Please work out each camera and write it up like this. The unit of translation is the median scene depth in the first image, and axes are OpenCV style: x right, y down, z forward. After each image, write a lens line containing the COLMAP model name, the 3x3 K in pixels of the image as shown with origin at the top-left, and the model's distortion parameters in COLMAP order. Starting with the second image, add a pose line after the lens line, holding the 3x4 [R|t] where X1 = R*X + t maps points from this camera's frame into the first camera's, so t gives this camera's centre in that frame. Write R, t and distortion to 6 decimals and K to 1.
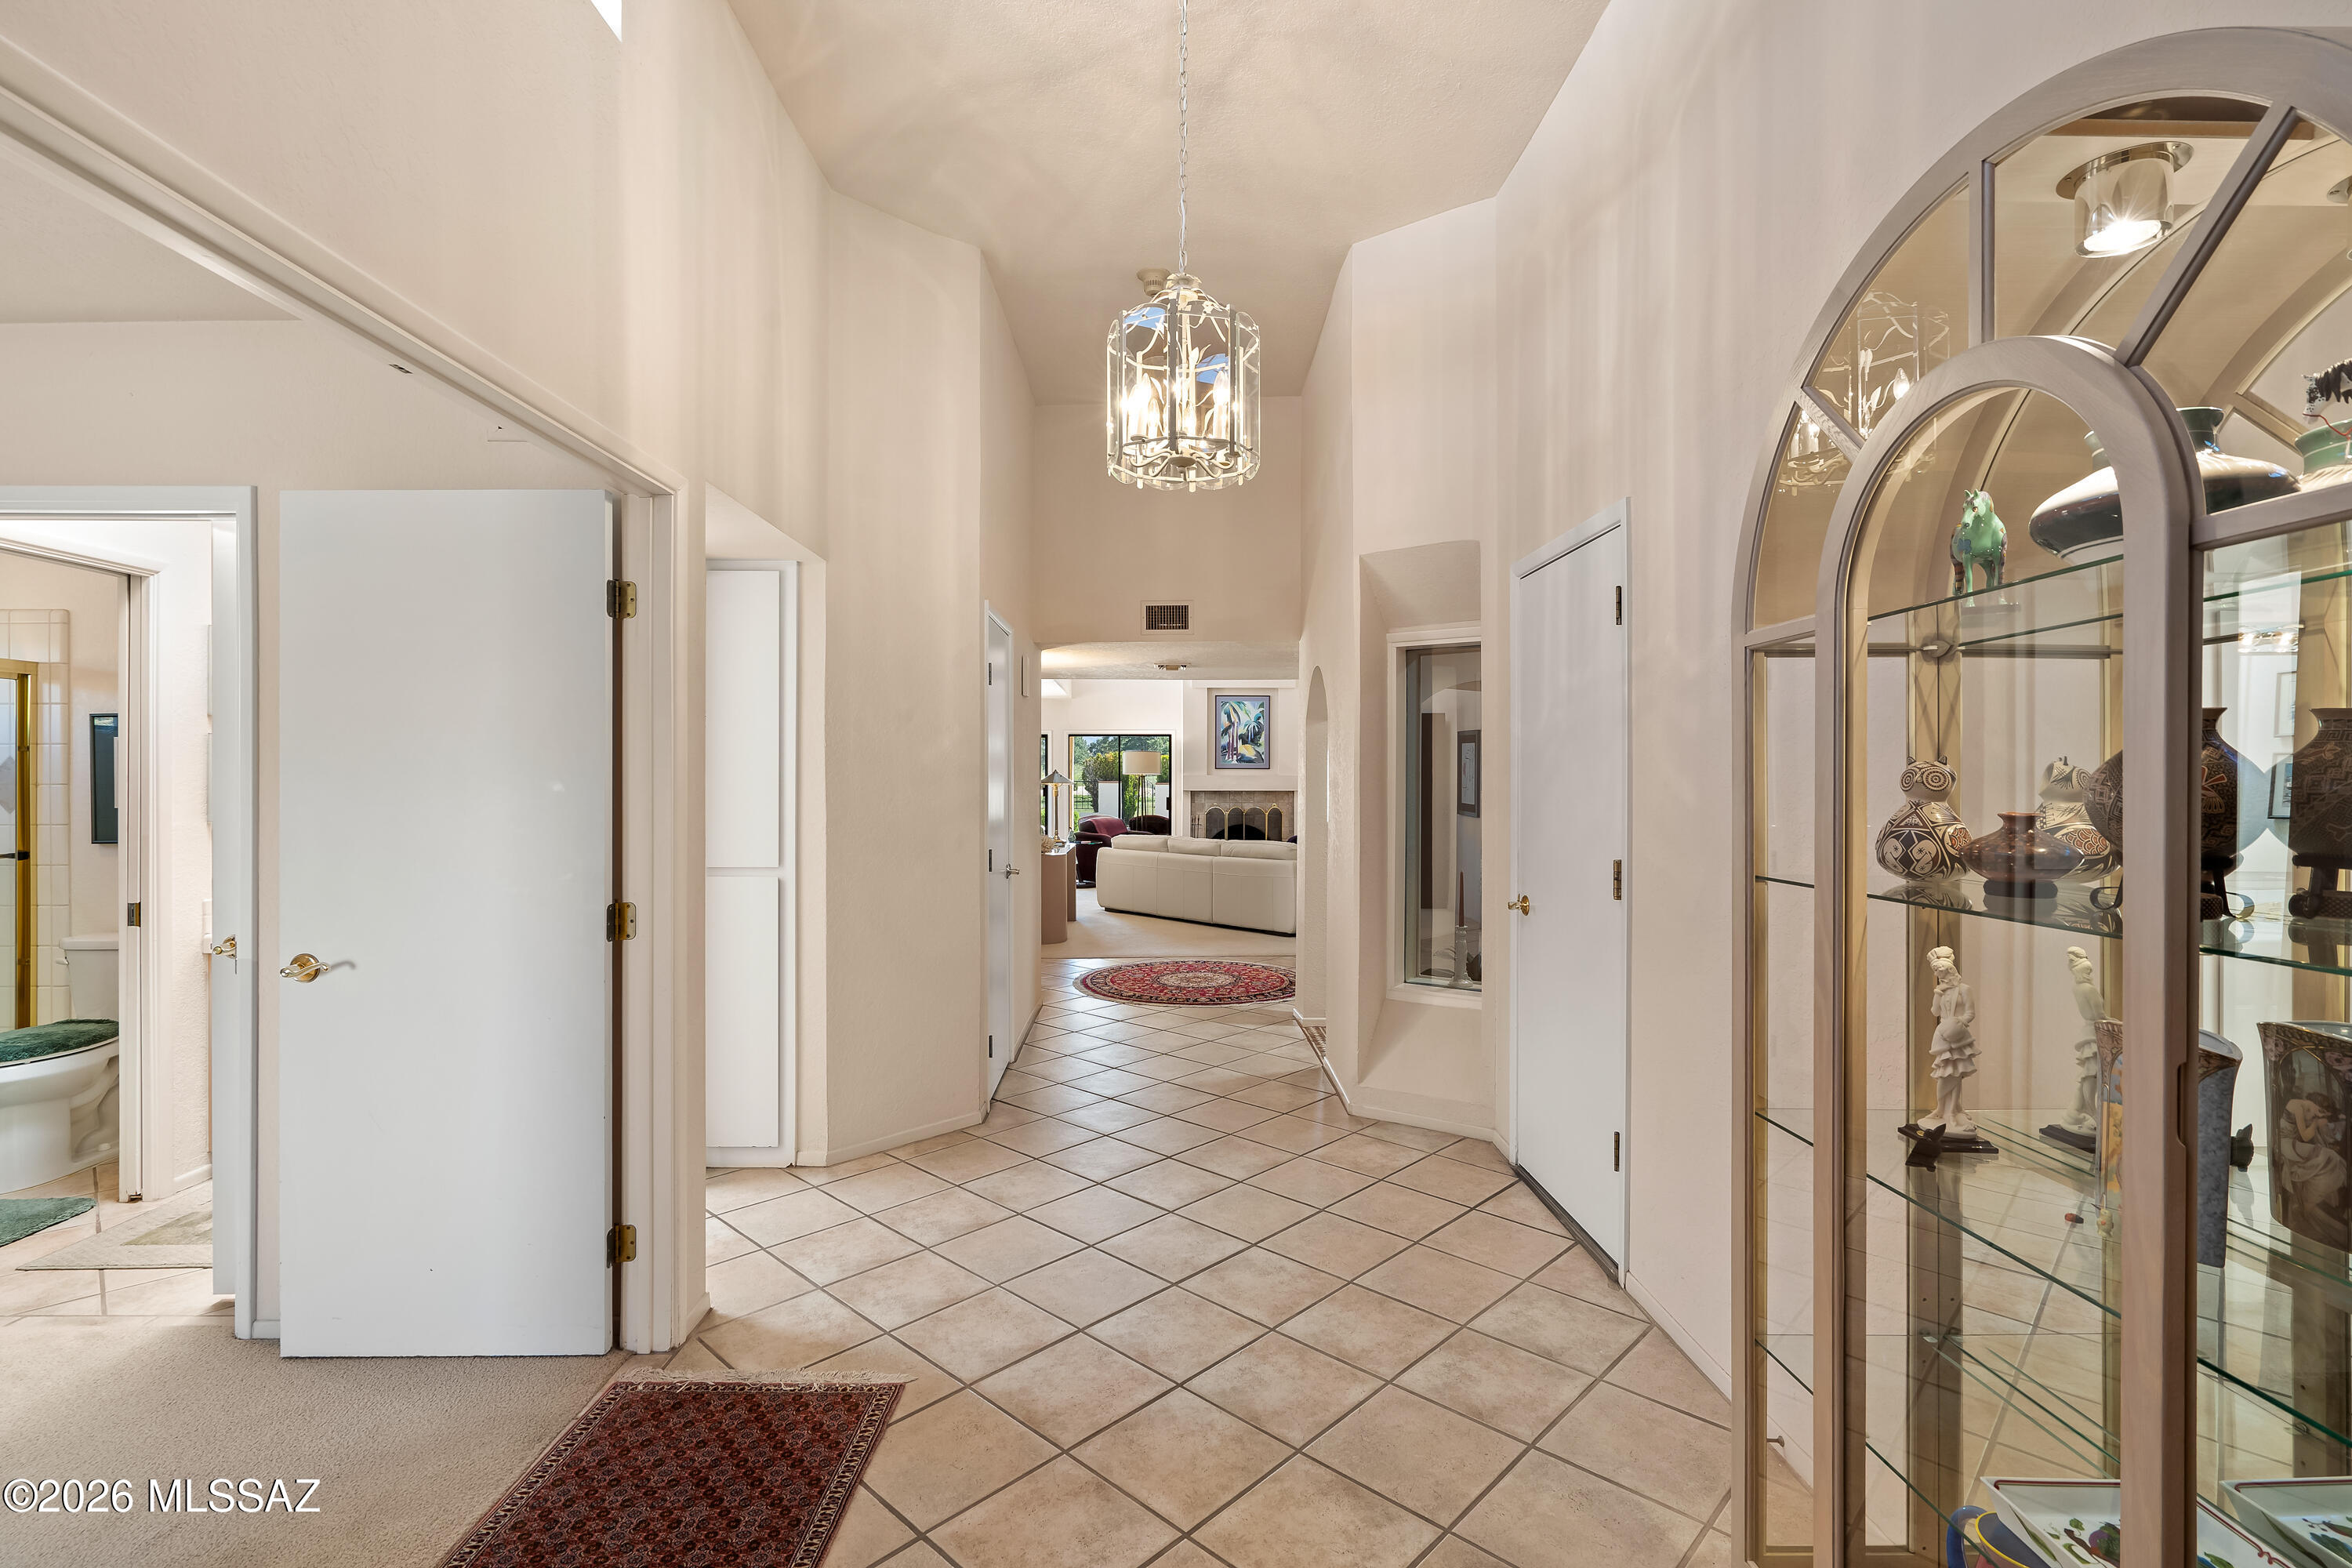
lens RADIAL K [[1079.1, 0, 1179.0], [0, 1079.1, 777.0], [0, 0, 1]] dist [0.000028, 0.000737]
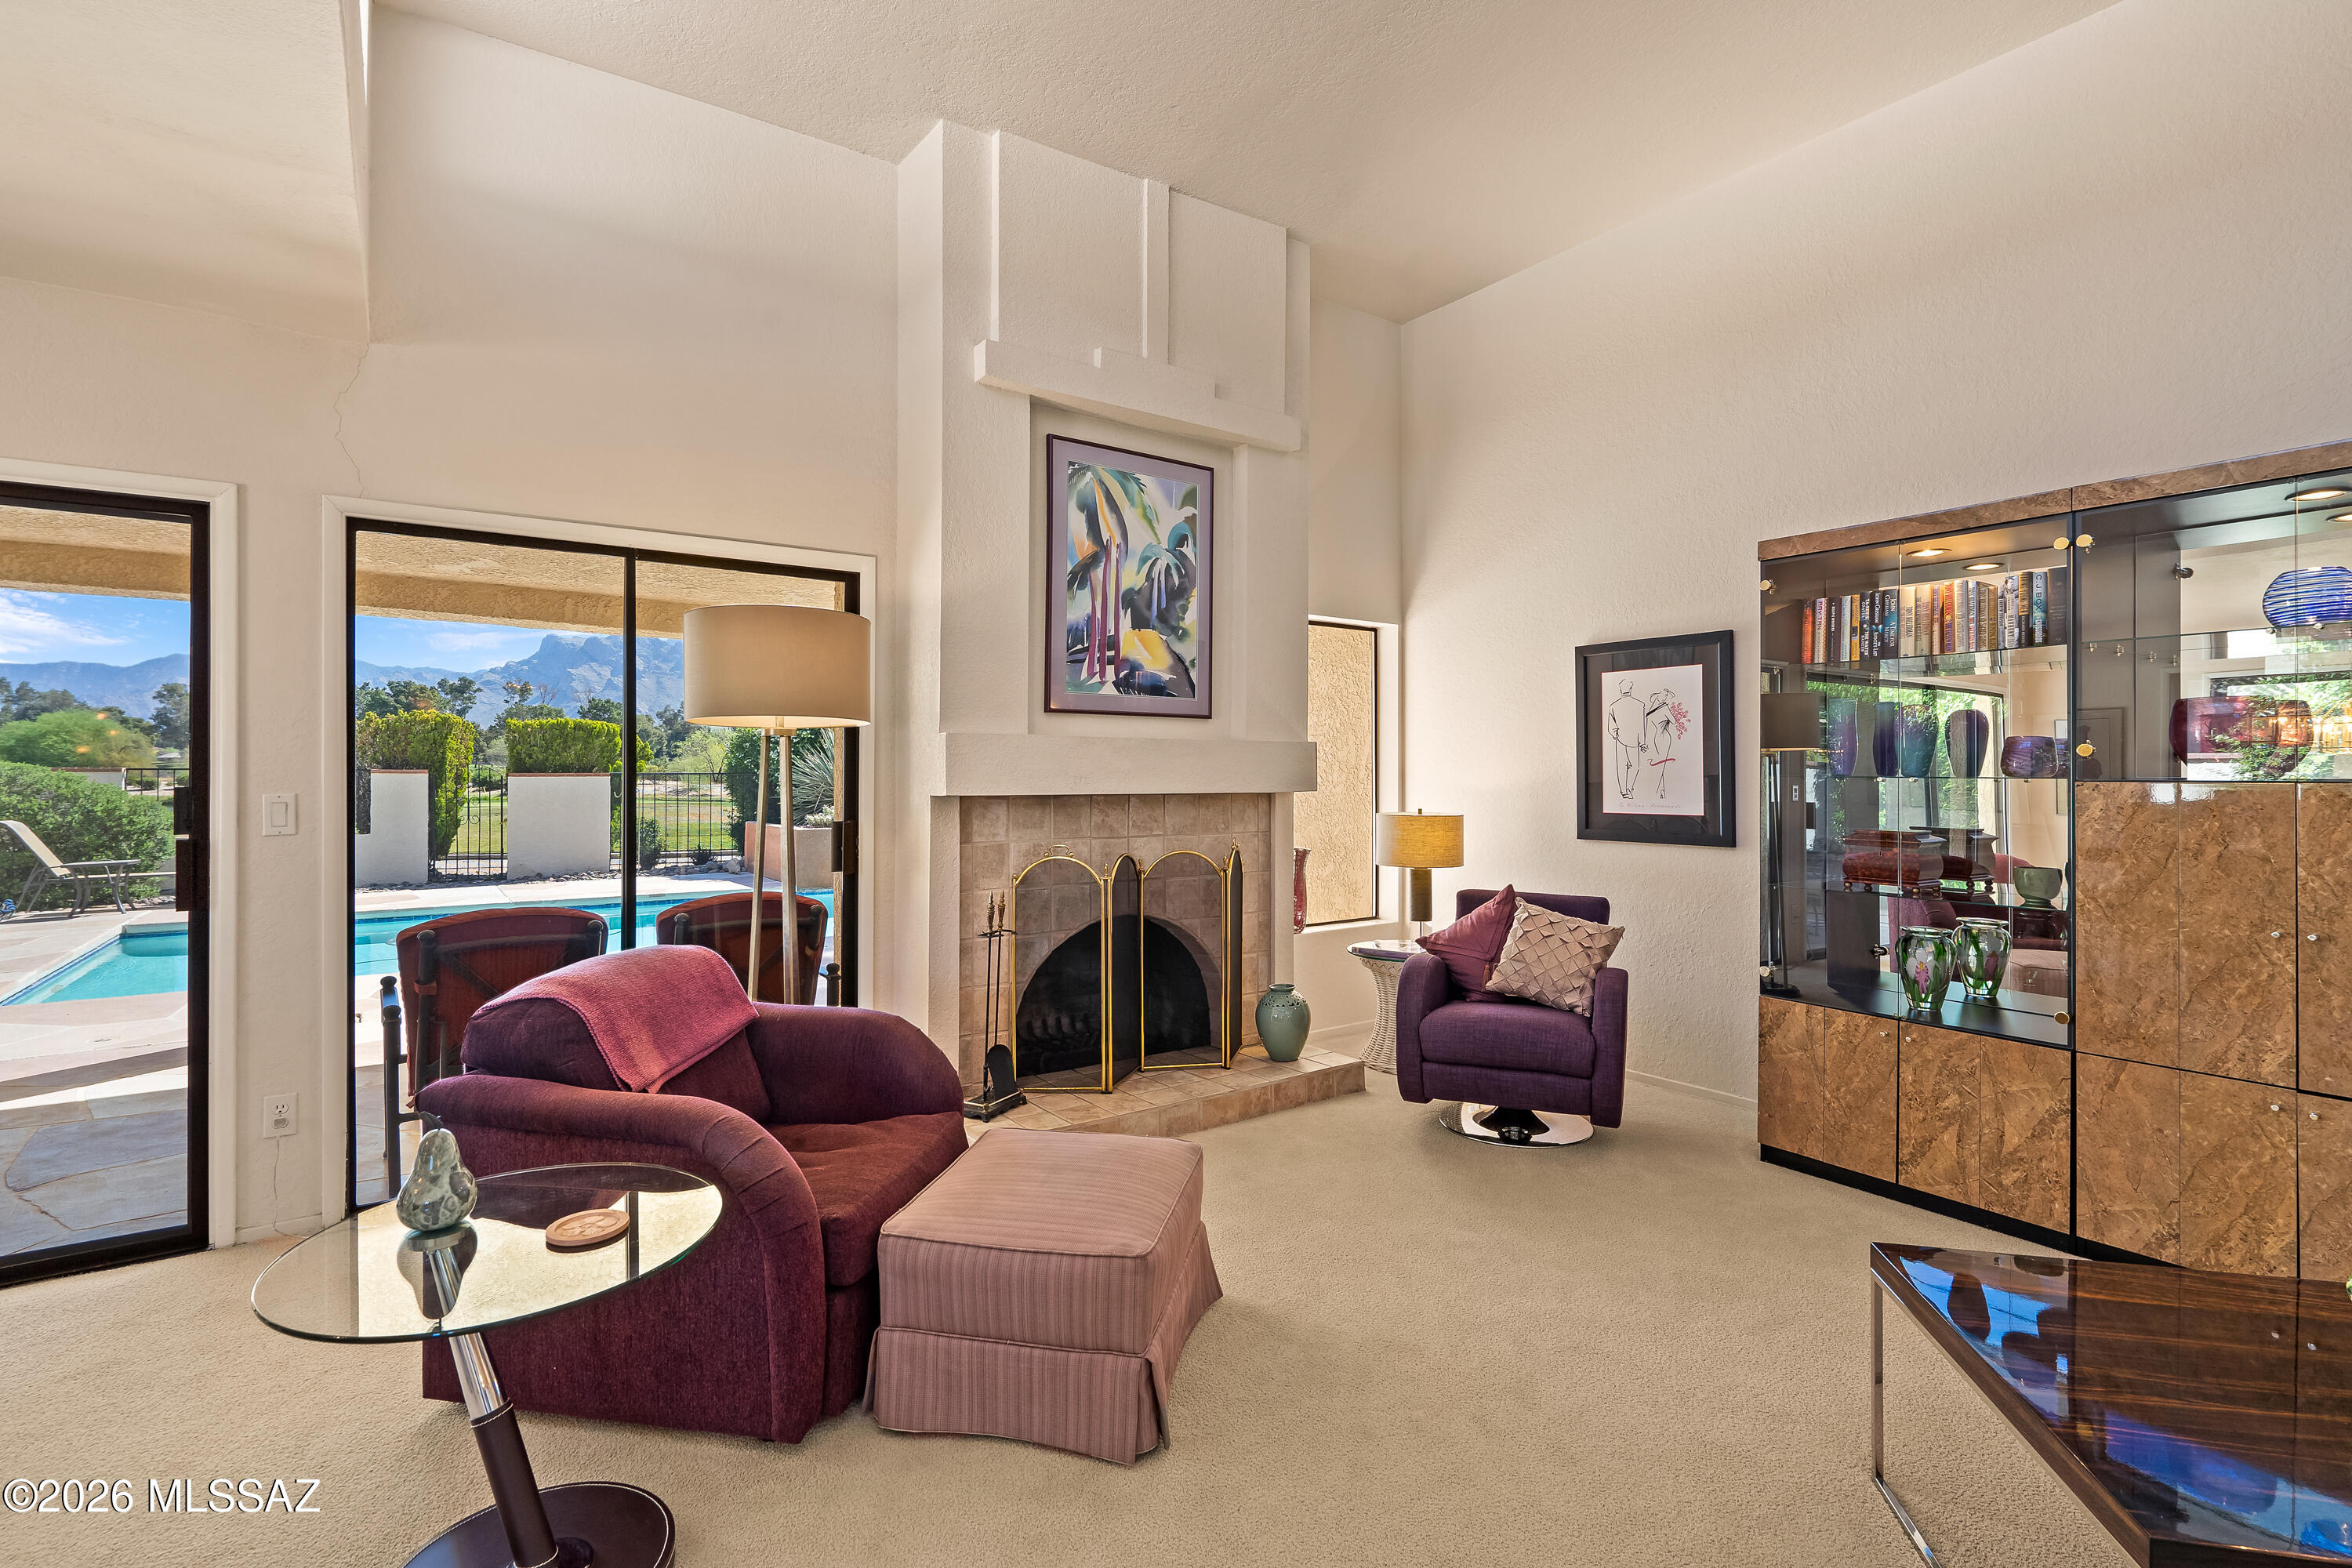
lens RADIAL K [[1079.1, 0, 1178.7], [0, 1079.1, 772.6], [0, 0, 1]] dist [0.000028, 0.000737]
pose [[0.828165, 0.002505, 0.560478, -0.087881], [-0.002868, 0.999996, -0.000232, 0.007388], [-0.560476, -0.001415, 0.828169, 0.762130]]
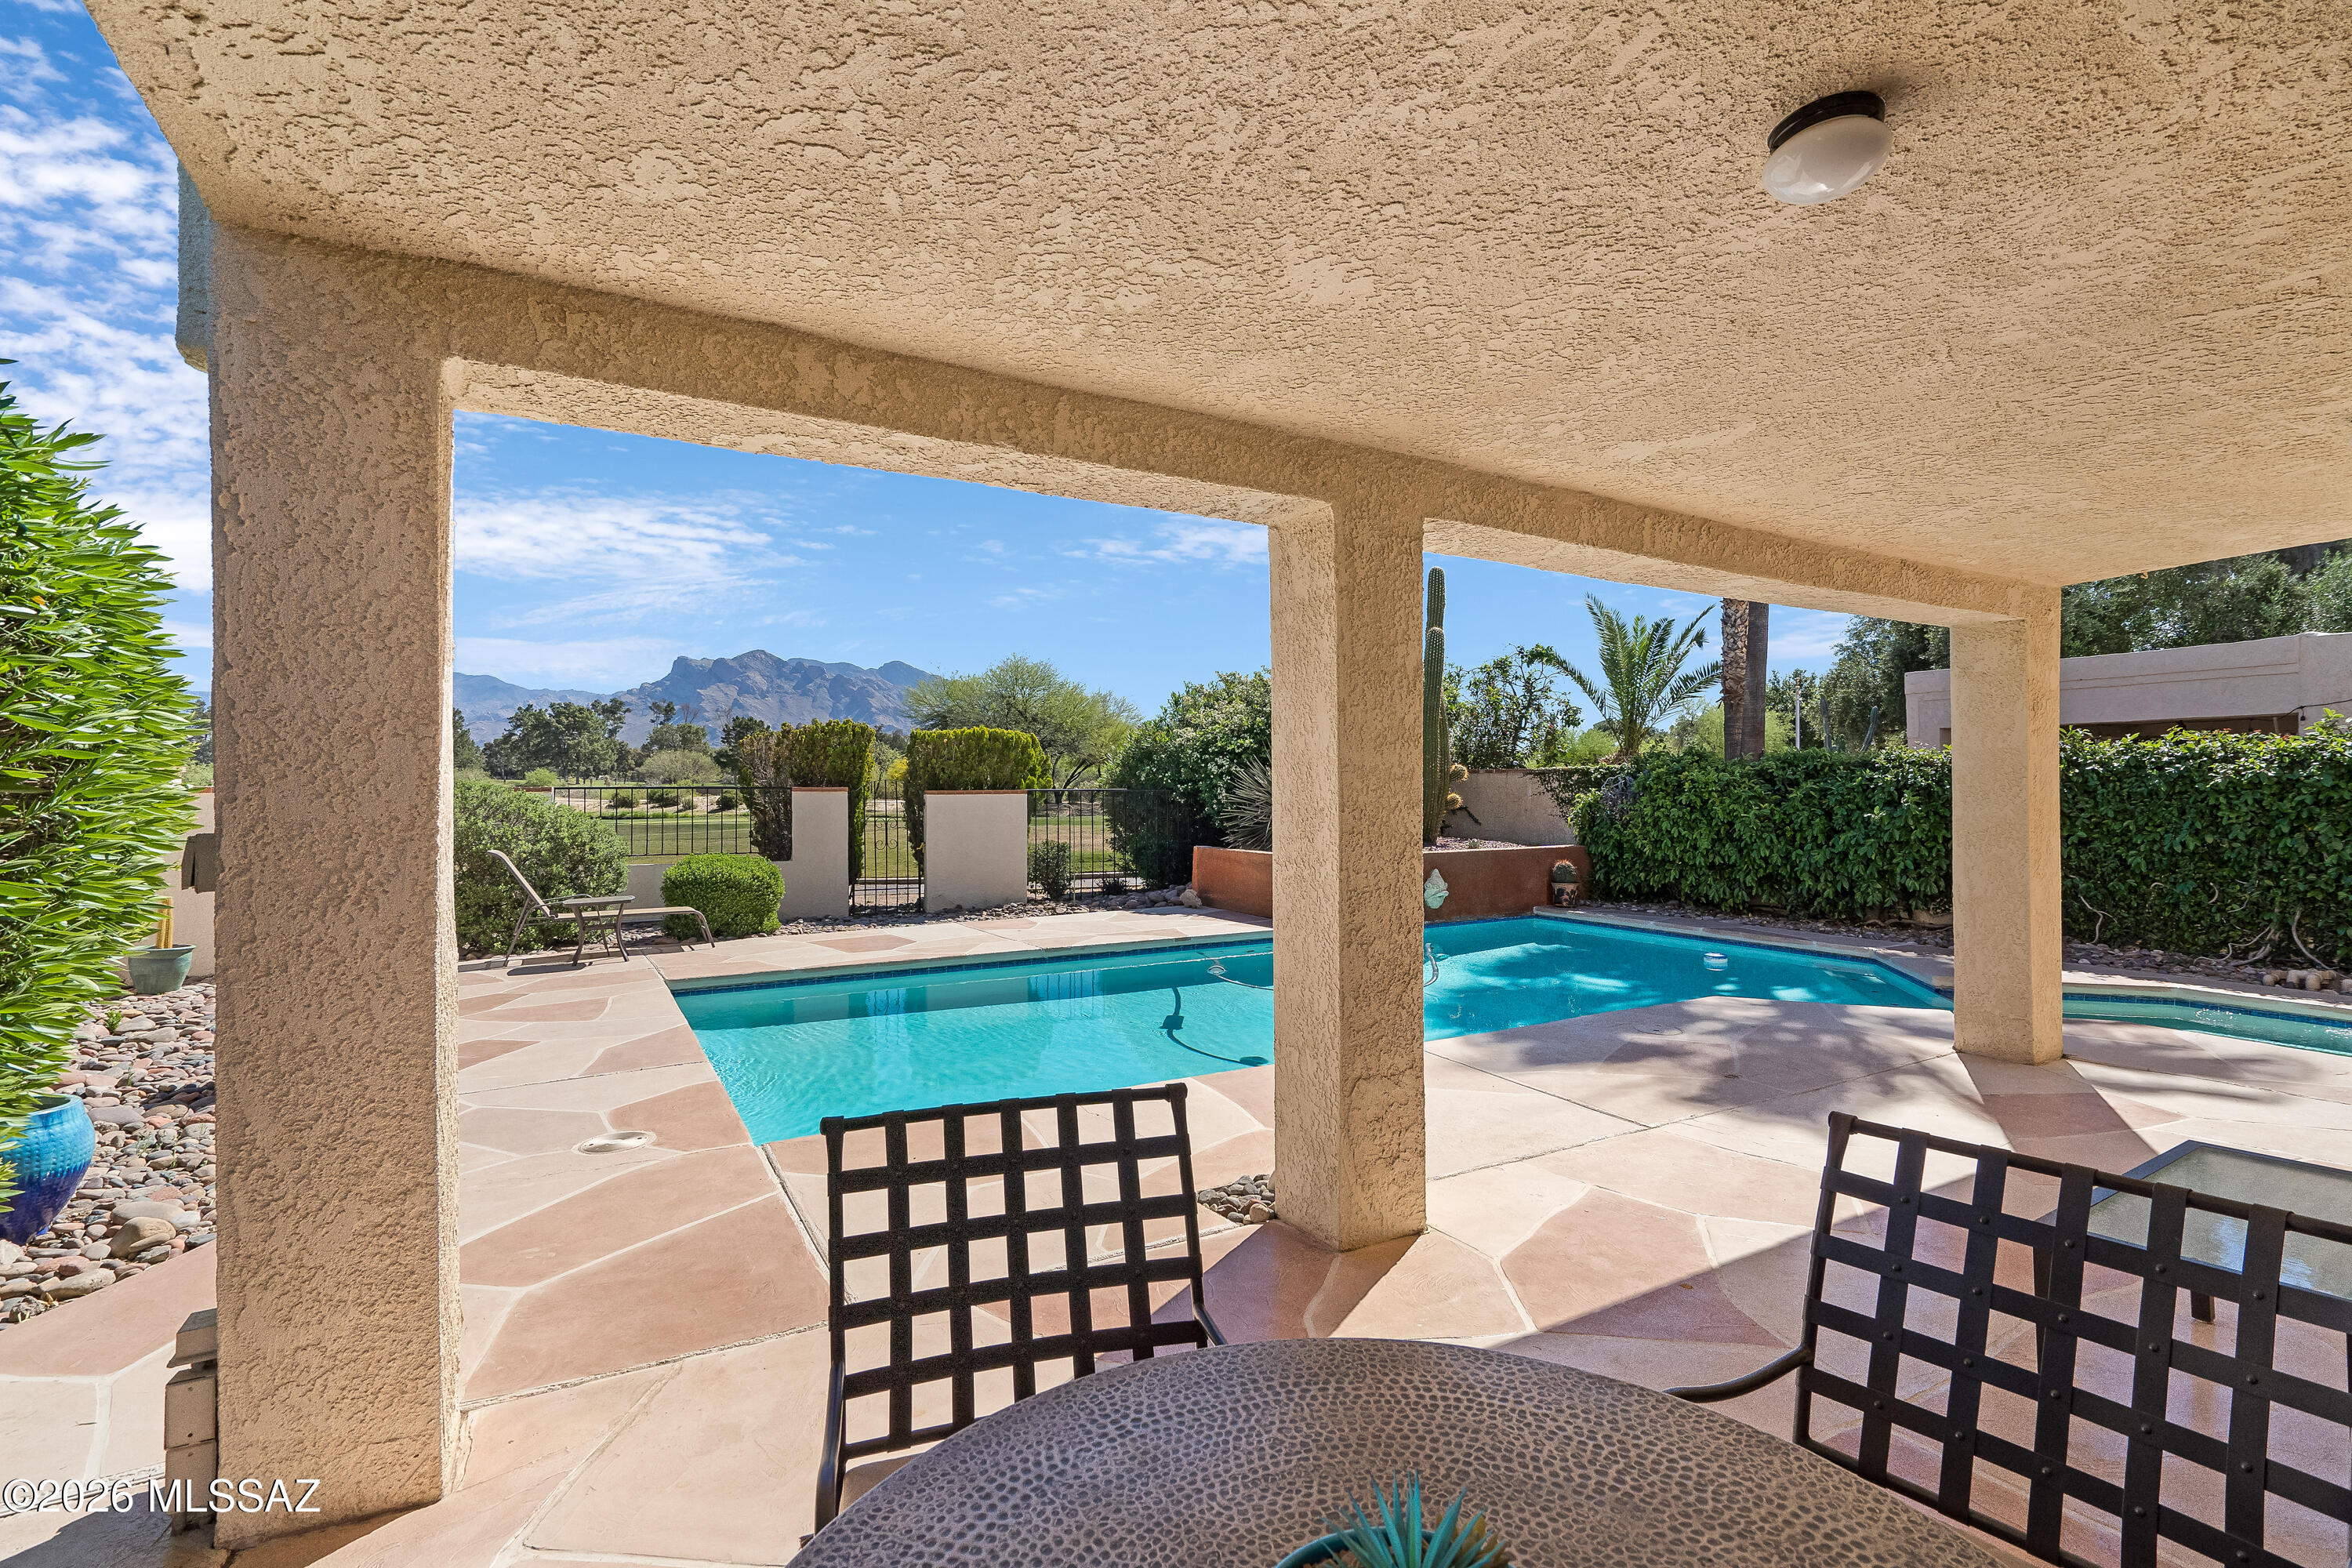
lens RADIAL K [[1079.1, 0, 1140.8], [0, 1079.1, 789.1], [0, 0, 1]] dist [0.000028, 0.000737]
pose [[0.881623, -0.003324, 0.471942, -0.282826], [0.002504, 0.999994, 0.002366, 0.006289], [-0.471947, -0.000904, 0.881626, 1.064466]]
